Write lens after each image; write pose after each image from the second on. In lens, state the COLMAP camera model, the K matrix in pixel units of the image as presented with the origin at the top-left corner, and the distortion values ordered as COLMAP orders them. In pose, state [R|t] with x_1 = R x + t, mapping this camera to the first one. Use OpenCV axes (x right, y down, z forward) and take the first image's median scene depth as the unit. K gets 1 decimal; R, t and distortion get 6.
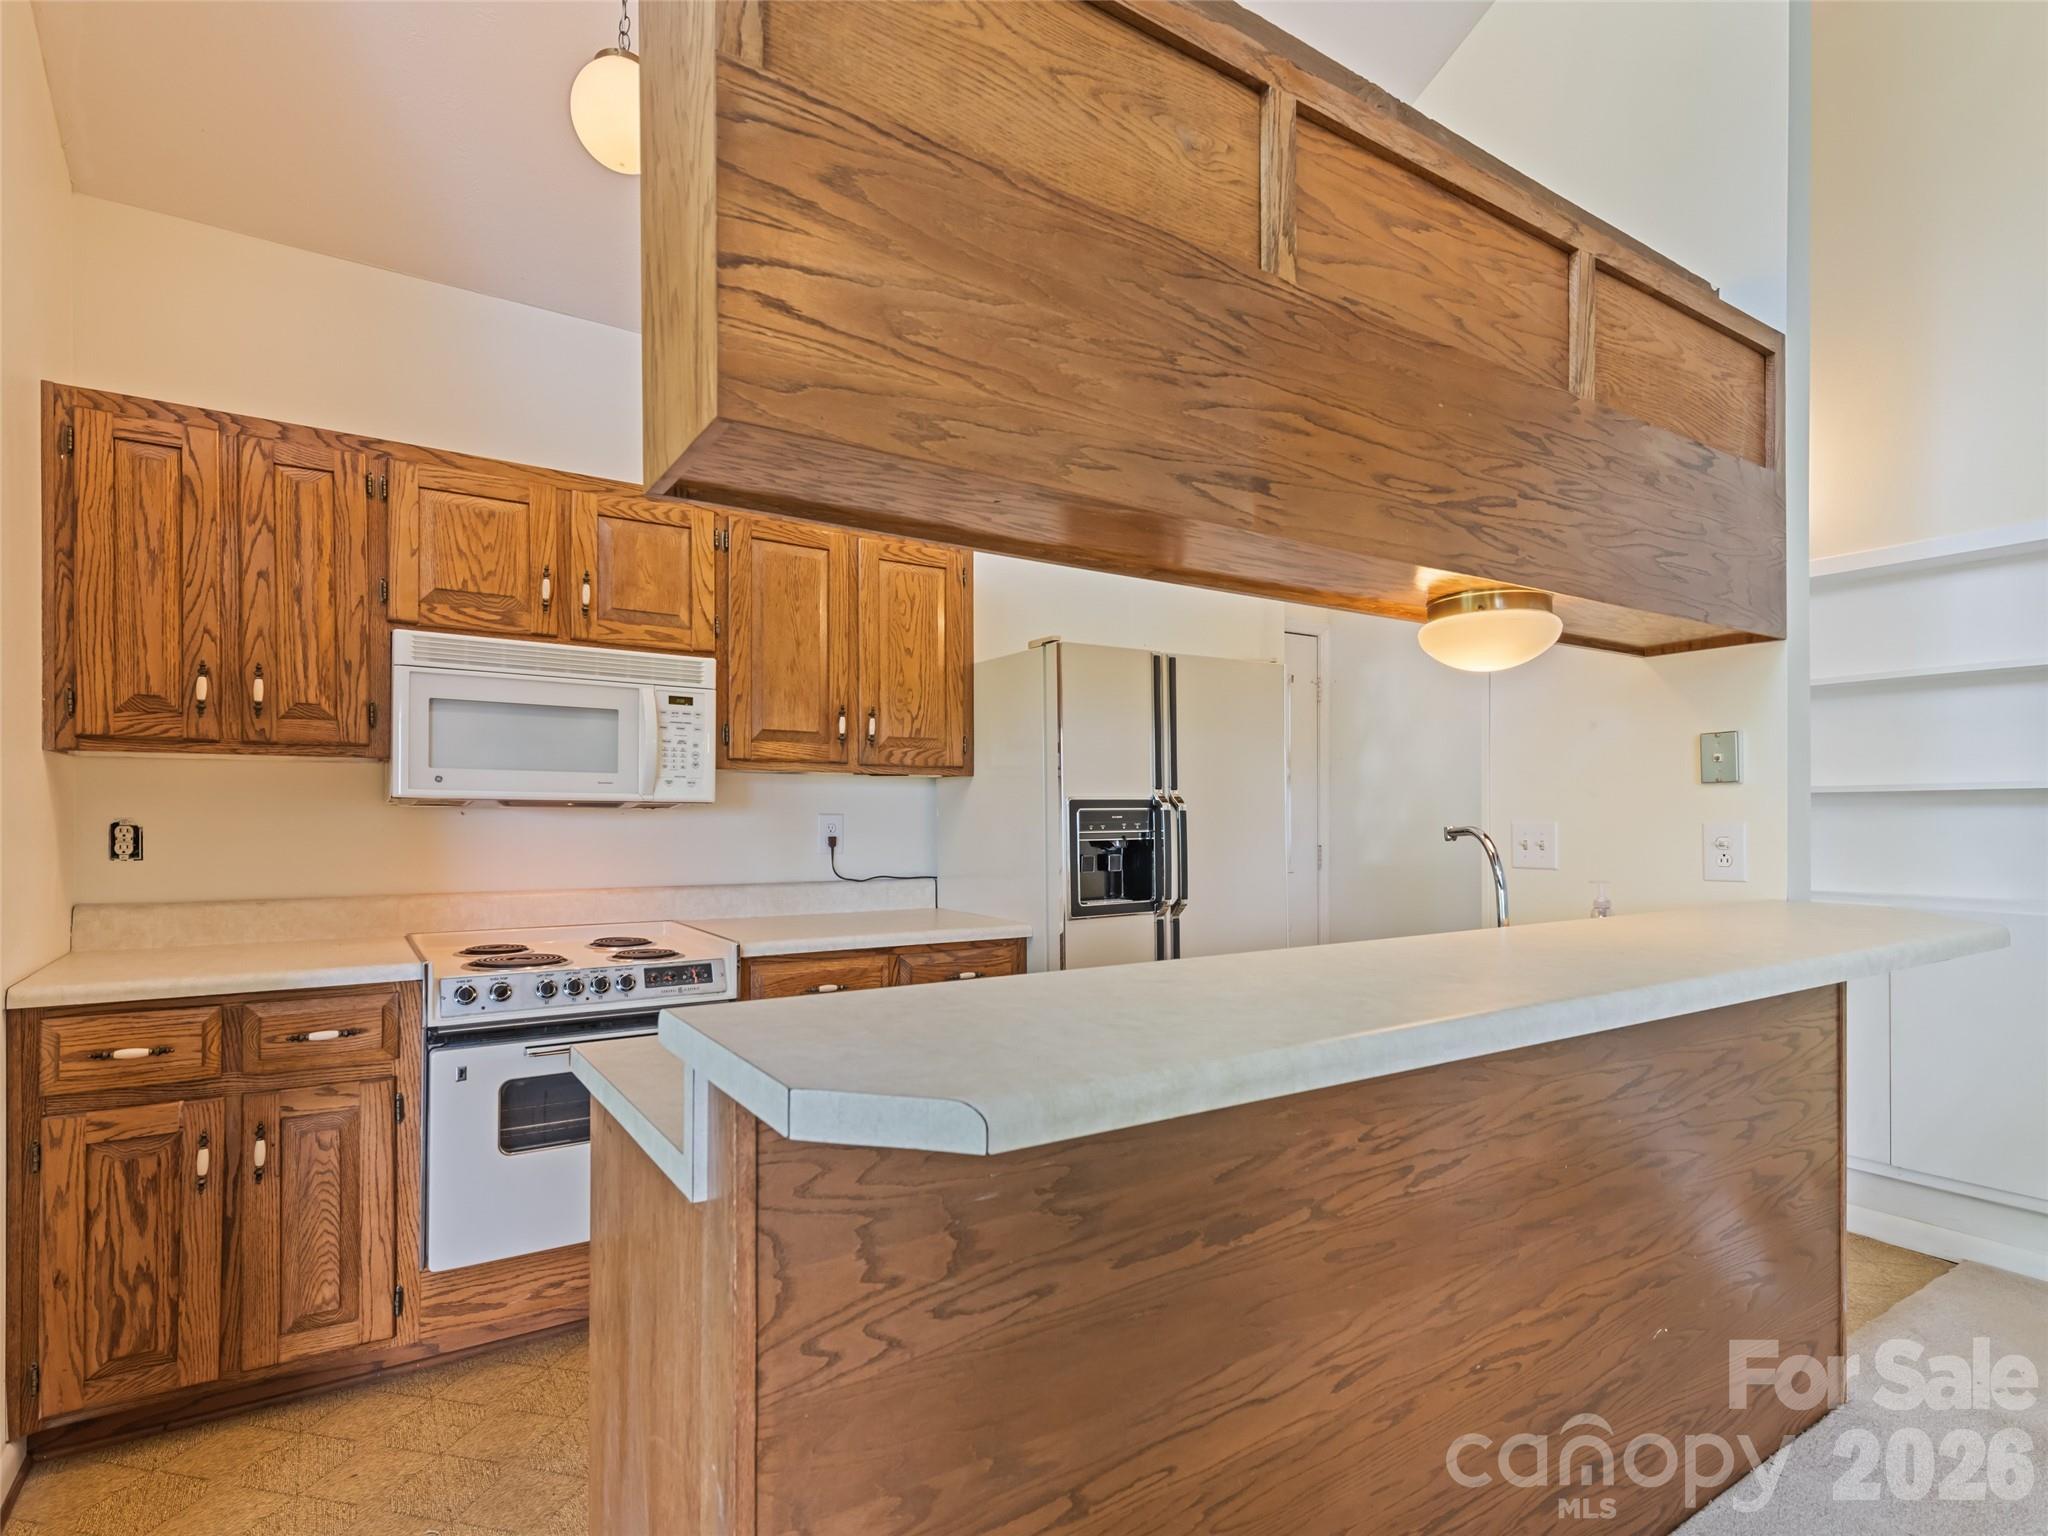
lens RADIAL K [[1032.9, 0, 1026.7], [0, 1032.9, 794.4], [0, 0, 1]] dist [0.012149, -0.003583]
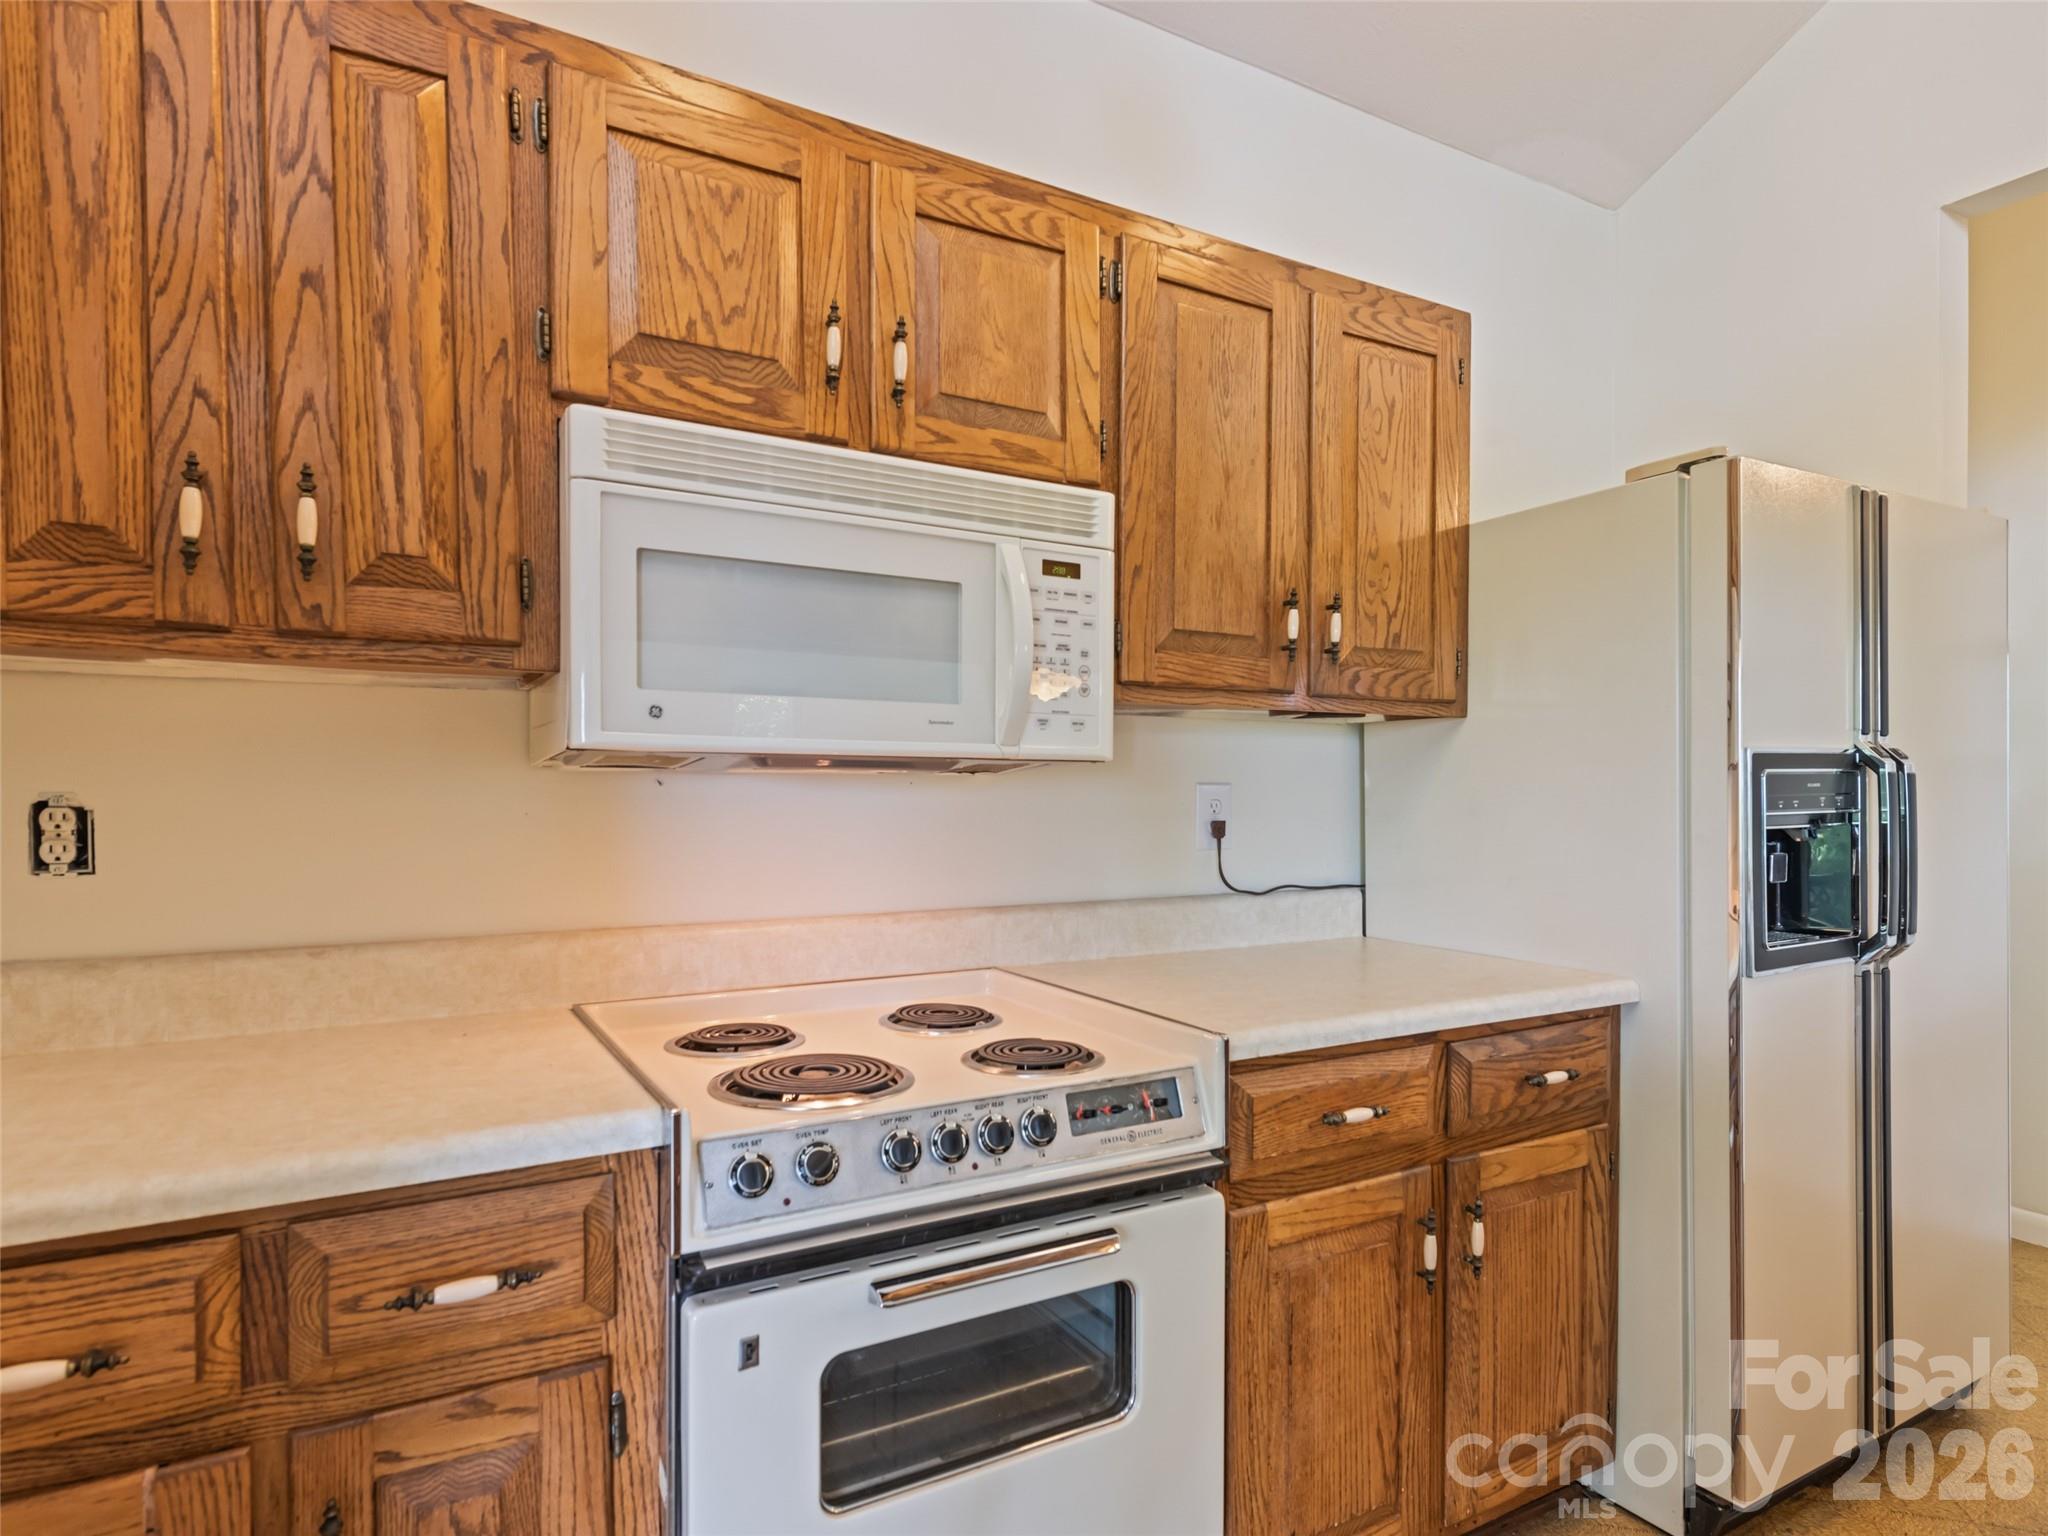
lens RADIAL K [[1115.0, 0, 1025.2], [0, 1115.0, 785.6], [0, 0, 1]] dist [0.010611, -0.003630]
pose [[0.998242, -0.003626, -0.059159, -0.361676], [0.004632, 0.999847, 0.016876, 0.012577], [0.059089, -0.017120, 0.998106, 0.479331]]
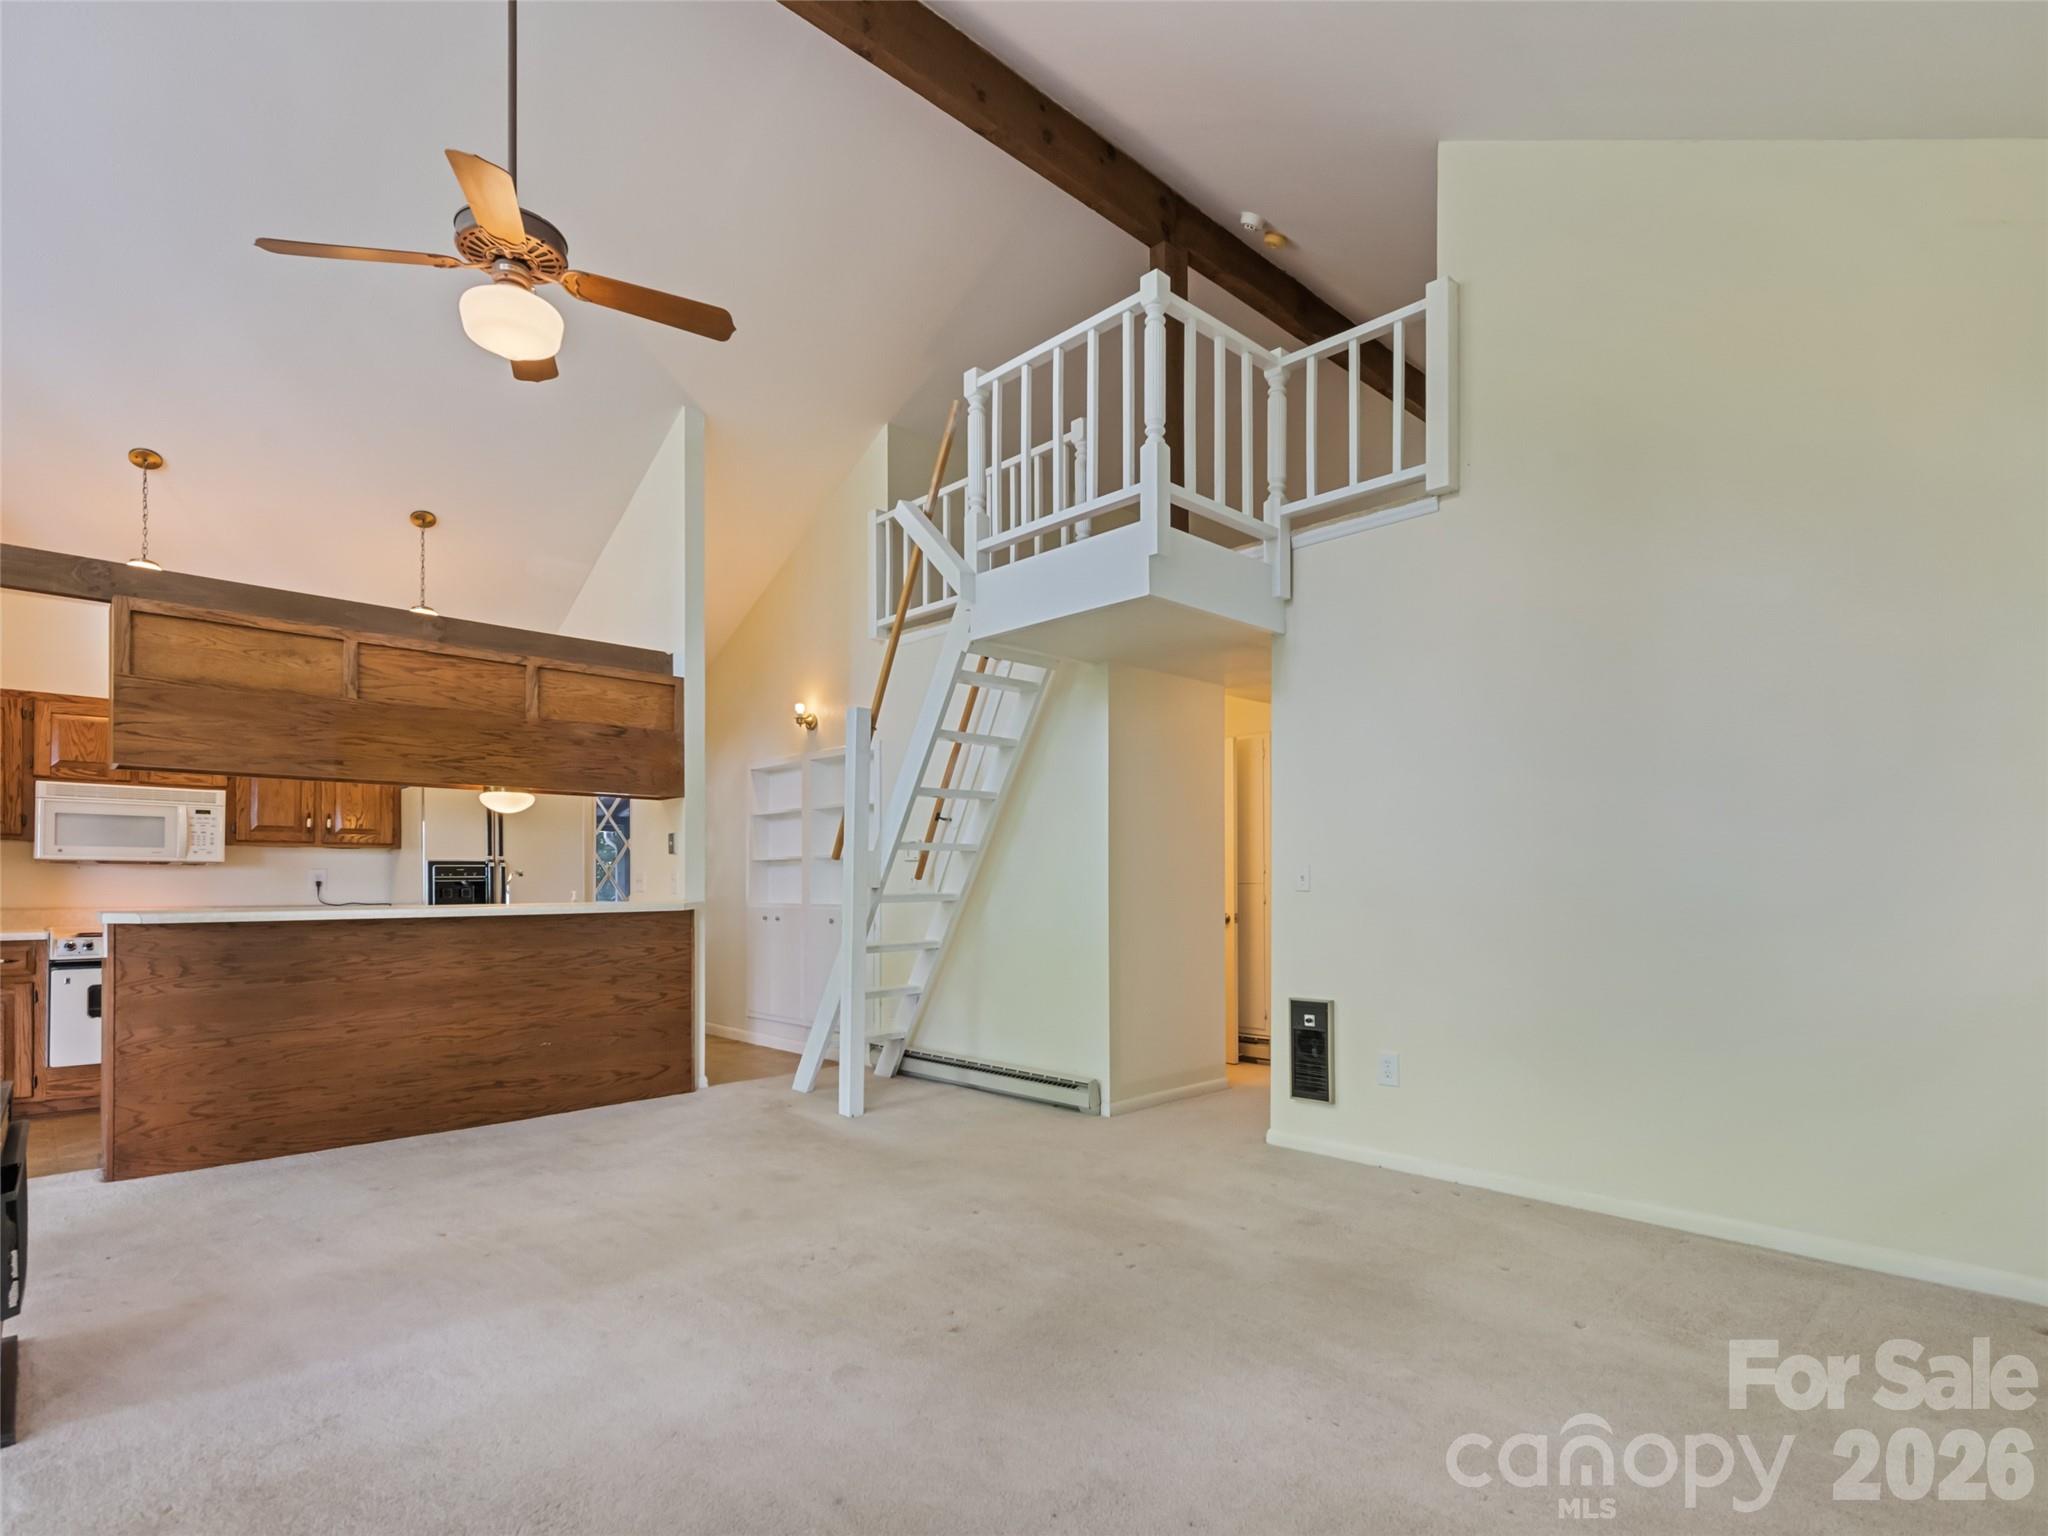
lens RADIAL K [[1032.9, 0, 1046.8], [0, 1032.9, 854.2], [0, 0, 1]] dist [0.012149, -0.003583]
pose [[0.981363, 0.002415, 0.192146, 1.024839], [-0.001112, 0.999976, -0.006889, 0.005395], [-0.192158, 0.006547, 0.981342, -1.510093]]
